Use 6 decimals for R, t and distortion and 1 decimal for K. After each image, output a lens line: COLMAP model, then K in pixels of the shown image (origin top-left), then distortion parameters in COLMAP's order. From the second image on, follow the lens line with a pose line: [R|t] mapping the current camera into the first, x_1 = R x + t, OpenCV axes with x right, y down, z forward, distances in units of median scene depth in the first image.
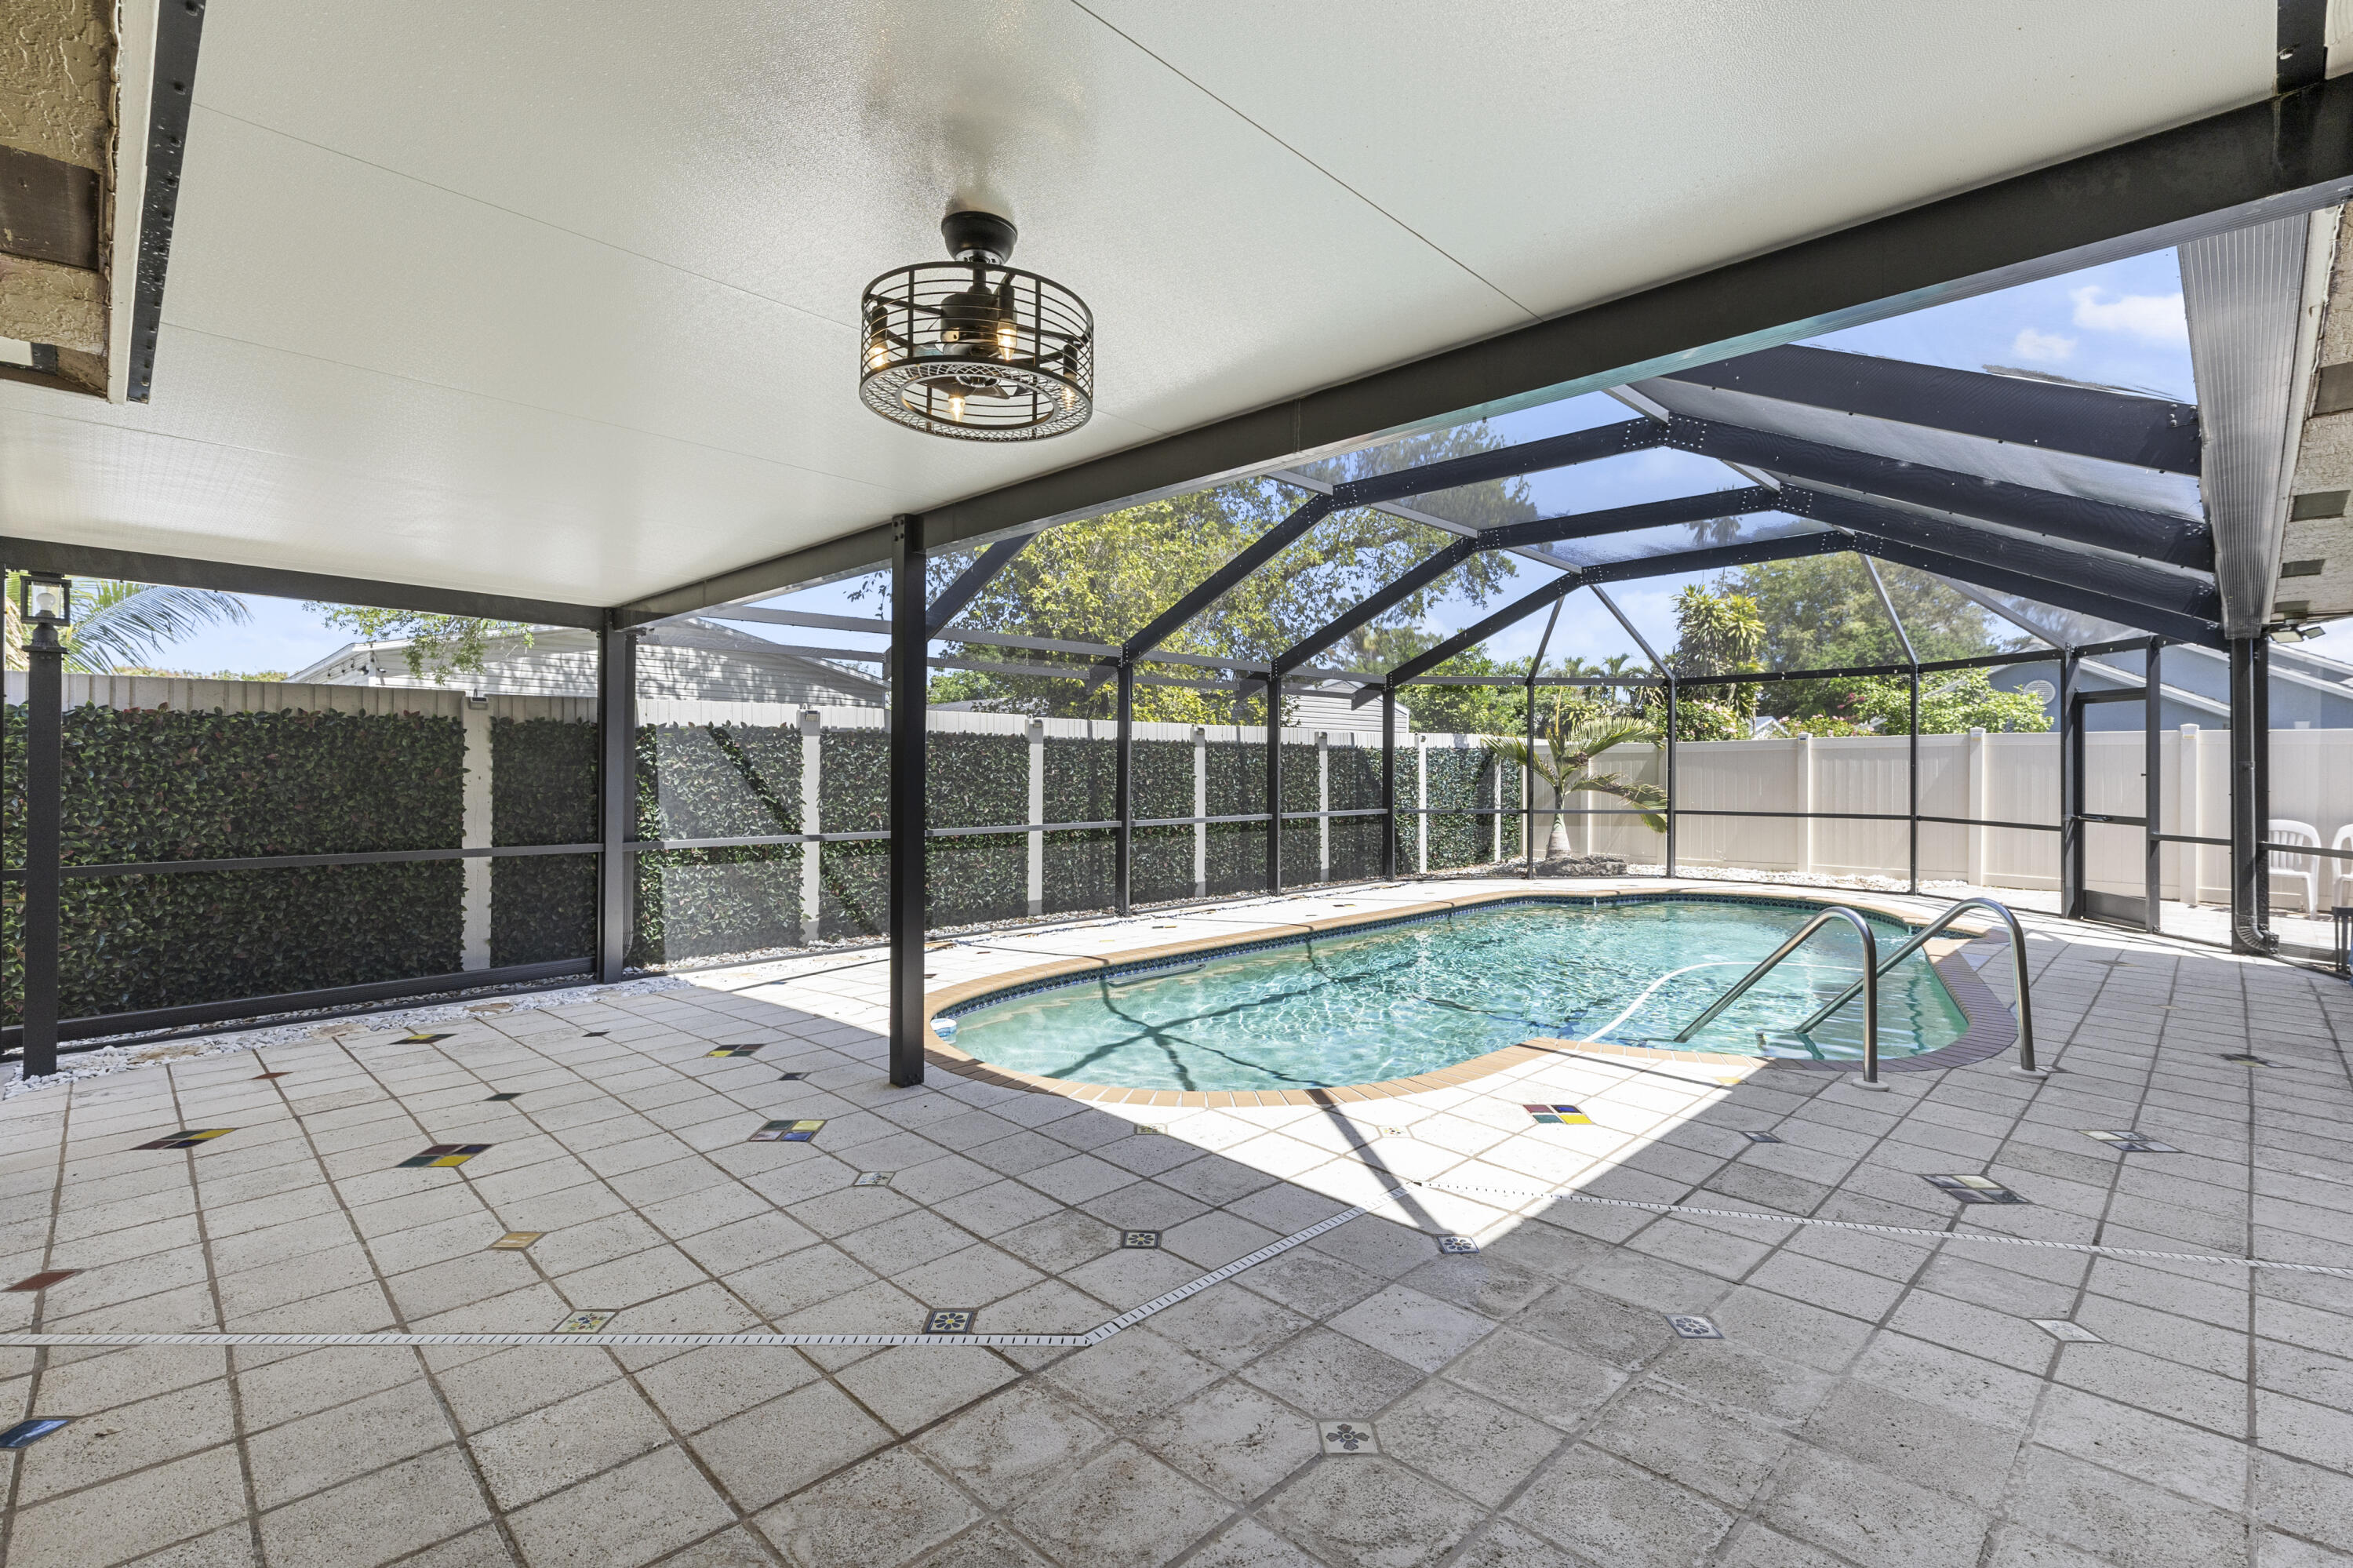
lens RADIAL K [[1062.2, 0, 1176.5], [0, 1062.2, 784.0], [0, 0, 1]] dist [0.014141, -0.000249]
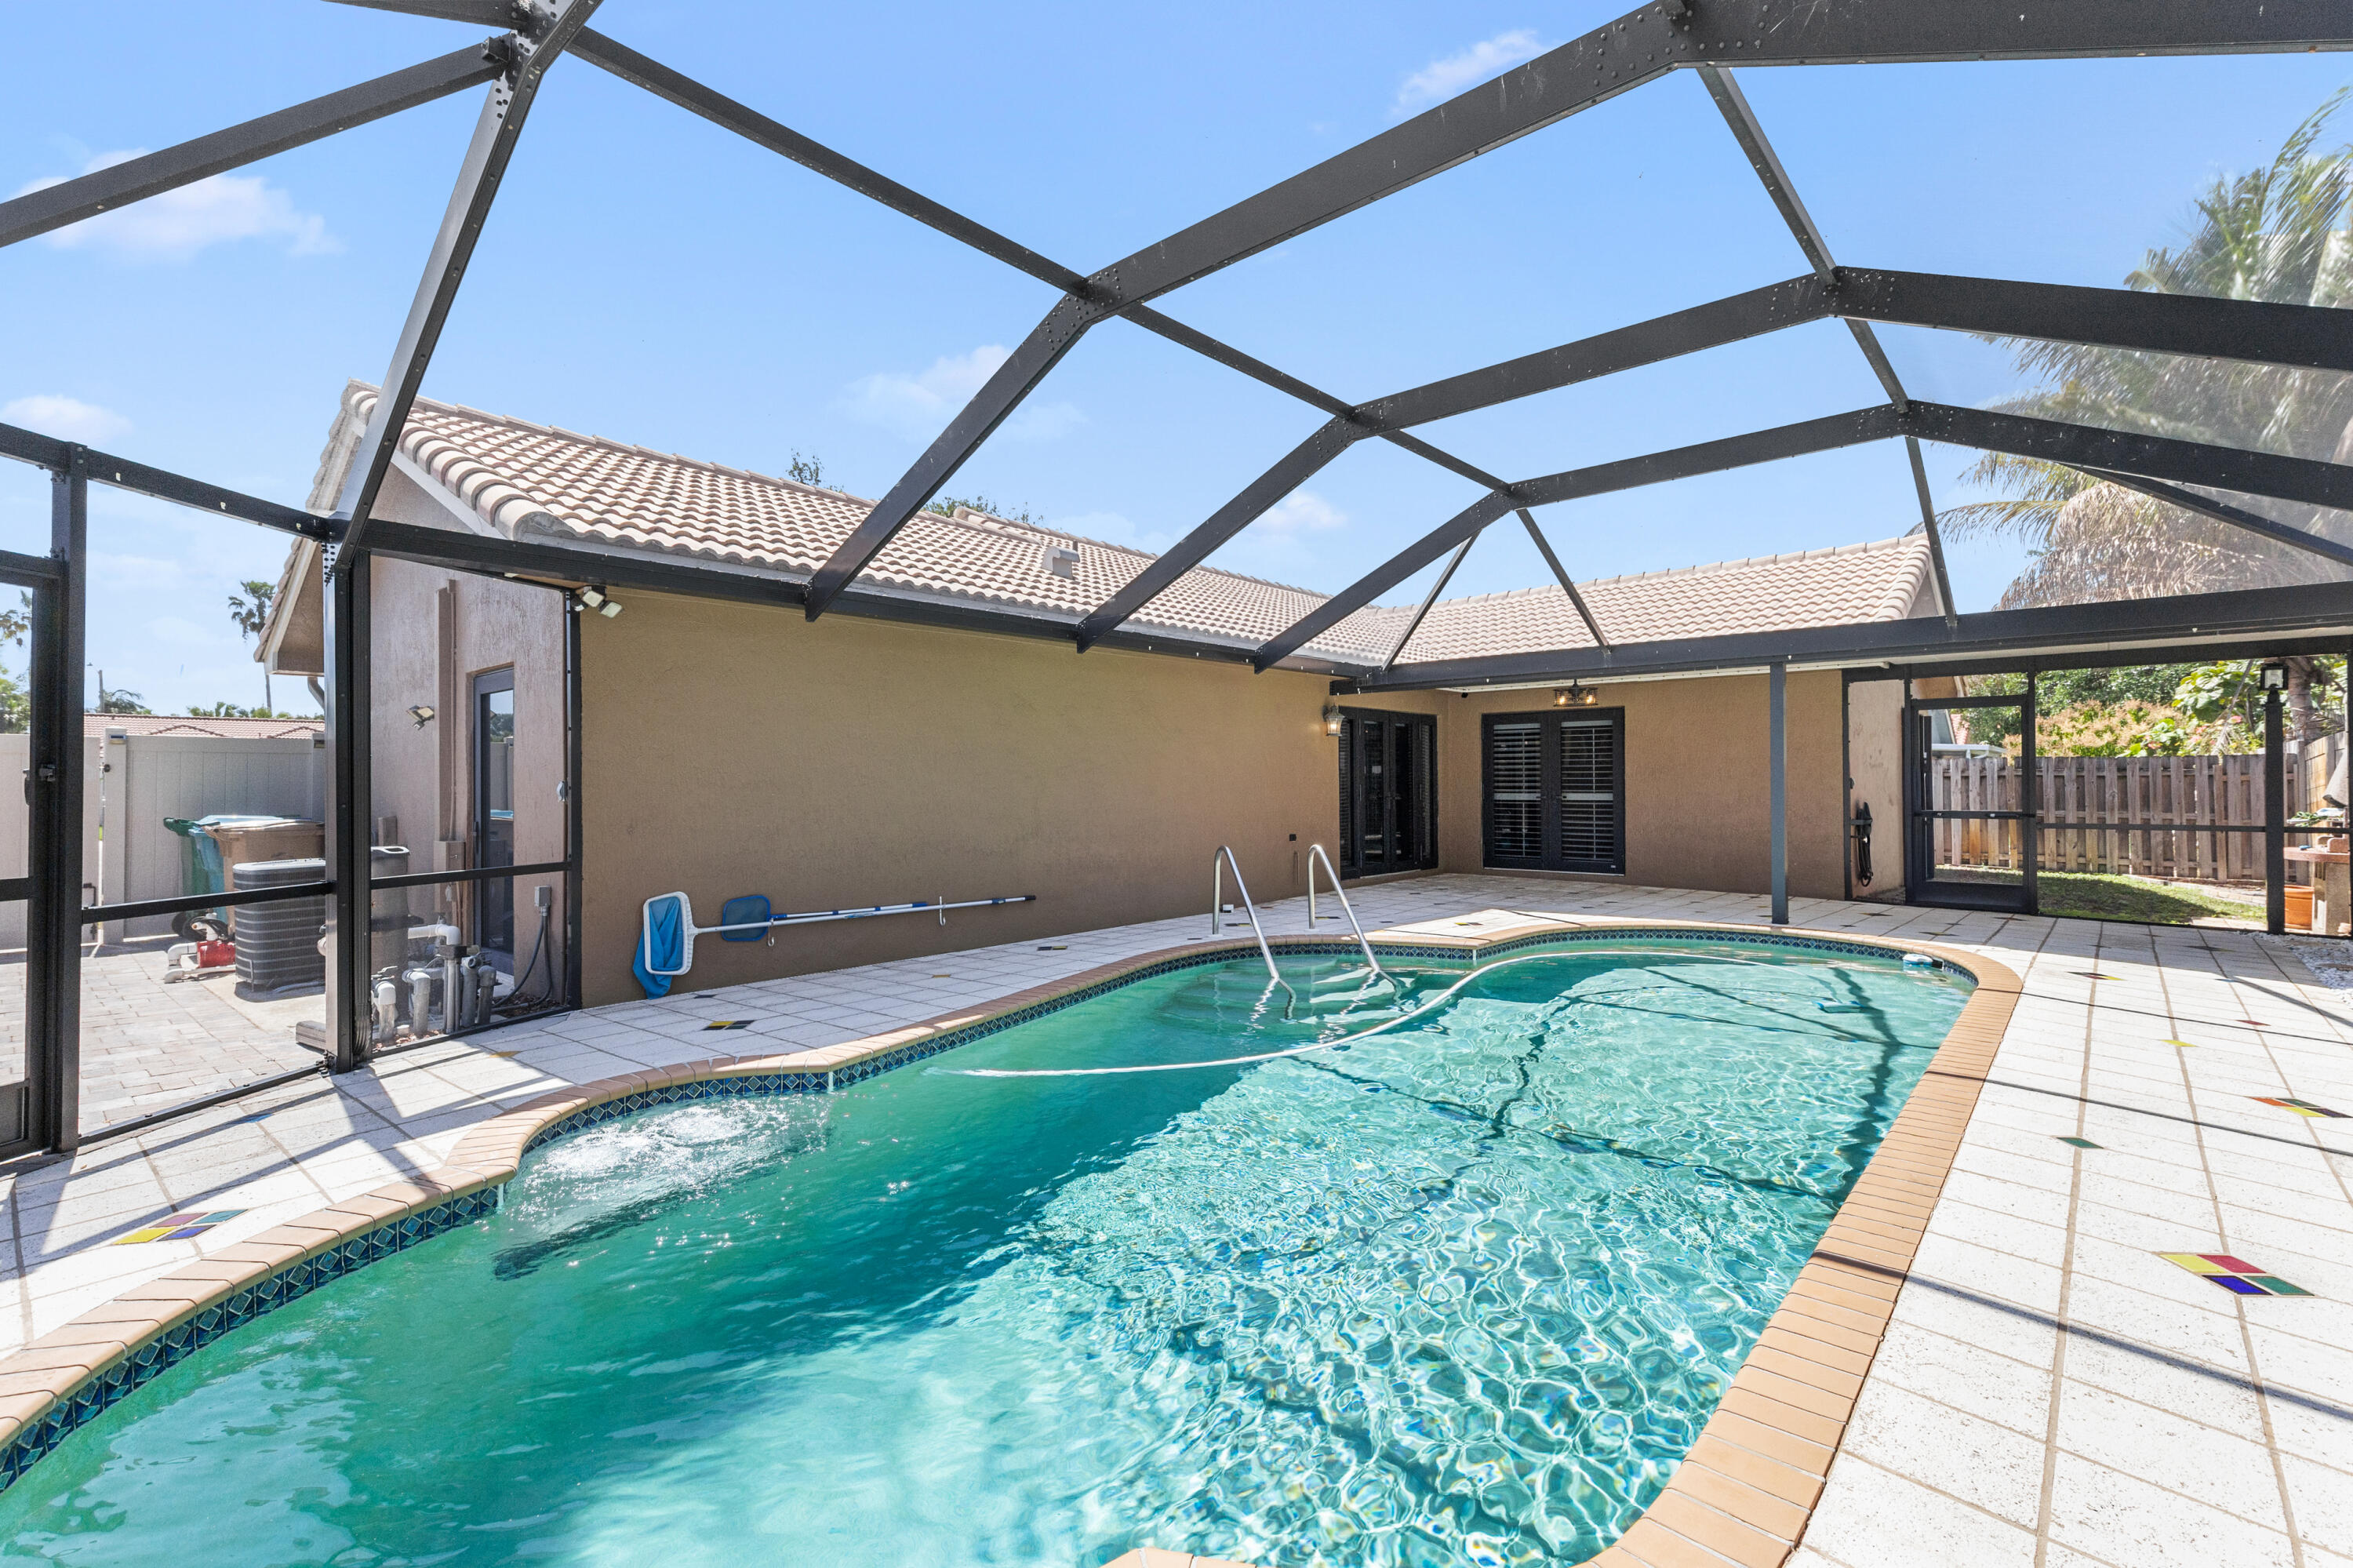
lens RADIAL K [[1047.4, 0, 1176.5], [0, 1047.4, 784.0], [0, 0, 1]] dist [0.000023, 0.000024]
pose [[-0.998734, -0.000488, -0.050299, 1.187152], [-0.001086, 0.999929, 0.011875, -0.007804], [0.050290, 0.011915, -0.998664, 3.479382]]
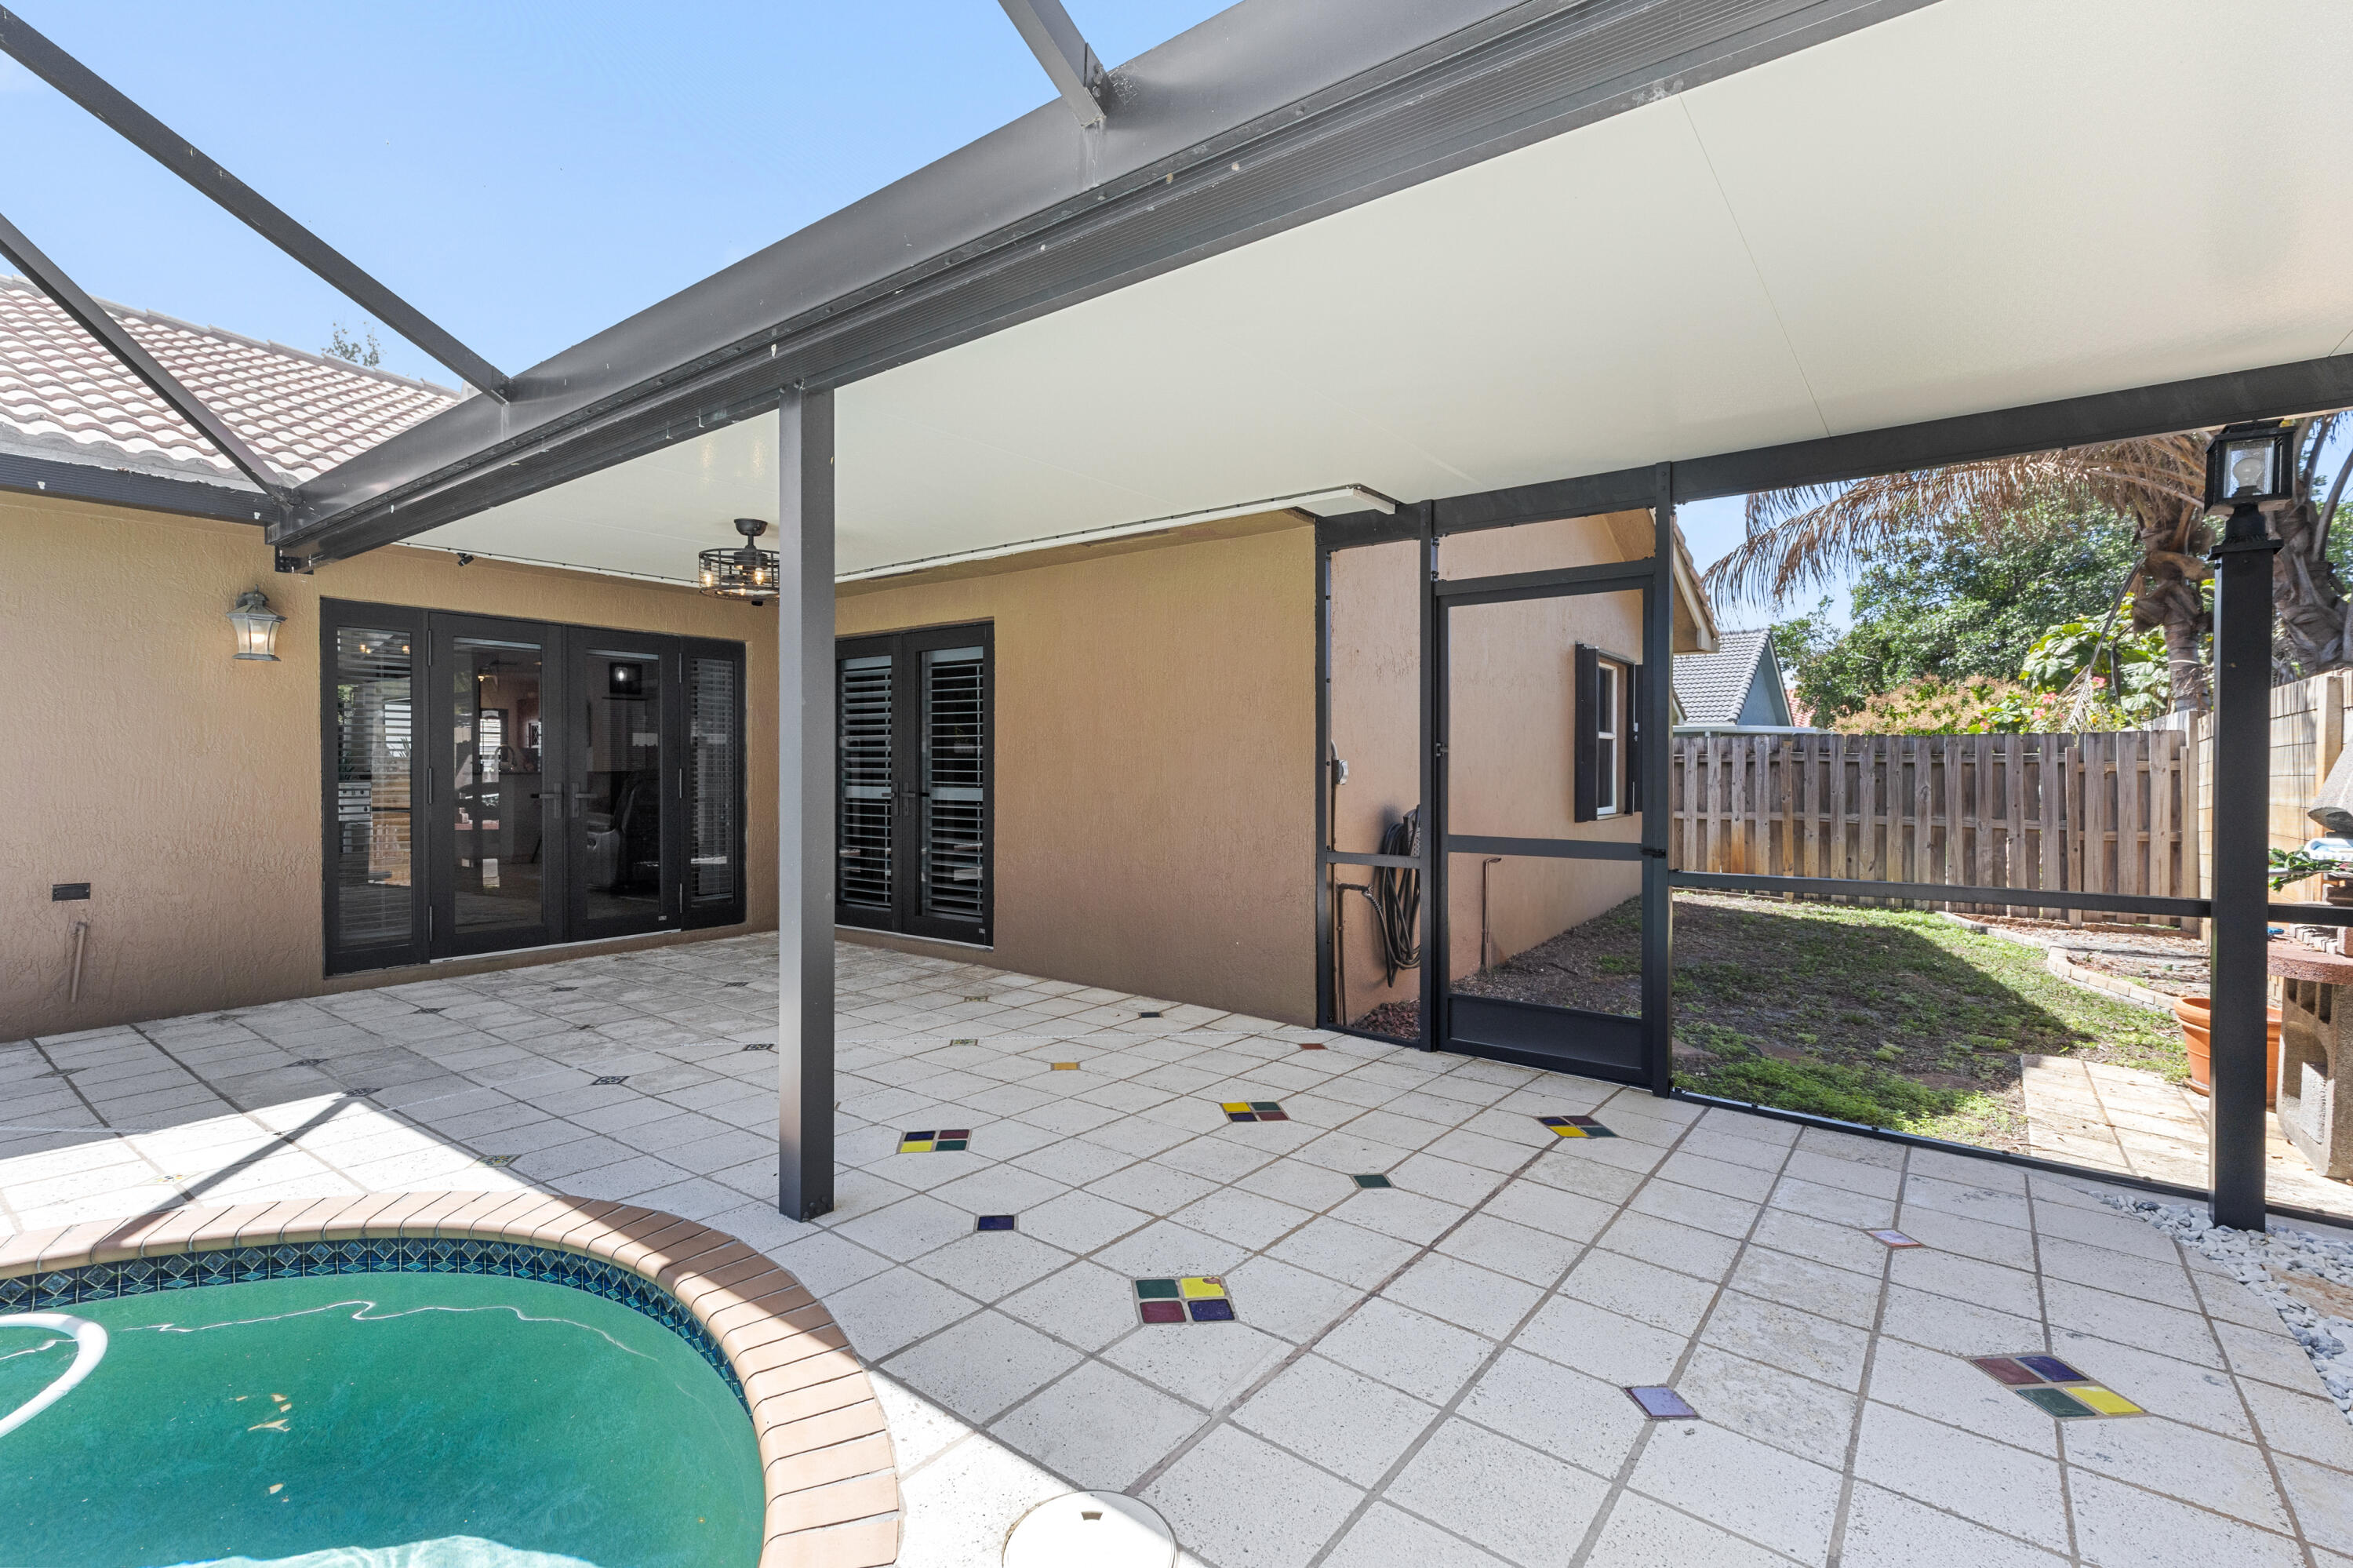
lens RADIAL K [[1062.2, 0, 1176.5], [0, 1062.2, 784.0], [0, 0, 1]] dist [0.014141, -0.000249]
pose [[-0.990145, -0.005466, -0.139938, -0.454503], [-0.009421, 0.999574, 0.027612, 0.000970], [0.139728, 0.028659, -0.989775, 1.972729]]
